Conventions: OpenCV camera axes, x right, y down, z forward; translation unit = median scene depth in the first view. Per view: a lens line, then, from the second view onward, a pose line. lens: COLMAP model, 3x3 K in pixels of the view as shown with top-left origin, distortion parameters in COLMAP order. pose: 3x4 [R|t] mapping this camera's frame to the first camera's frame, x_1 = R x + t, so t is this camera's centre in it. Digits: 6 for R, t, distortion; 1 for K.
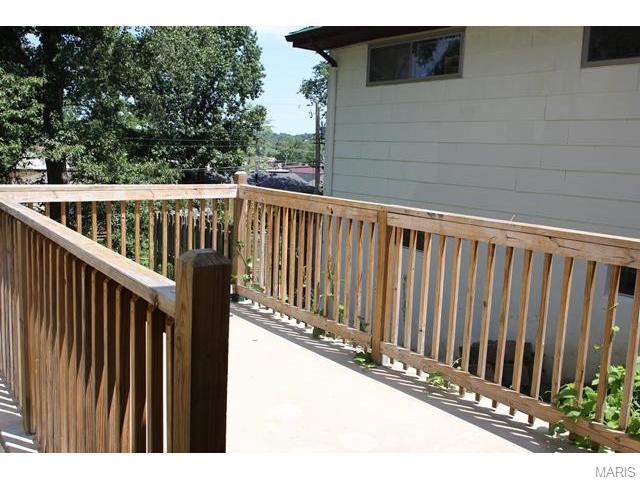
lens RADIAL K [[591.0, 0, 320.0], [0, 591.0, 240.0], [0, 0, 1]] dist [-0.081344, 0.058484]
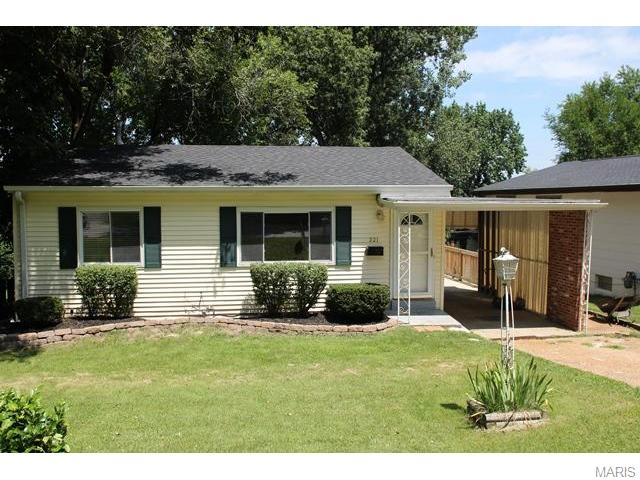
lens RADIAL K [[591.0, 0, 320.0], [0, 591.0, 240.0], [0, 0, 1]] dist [-0.081344, 0.058484]
pose [[0.878839, -0.007286, -0.477063, 0.189495], [-0.034489, 0.996297, -0.078752, 0.039367], [0.475870, 0.085664, 0.875334, -0.527045]]
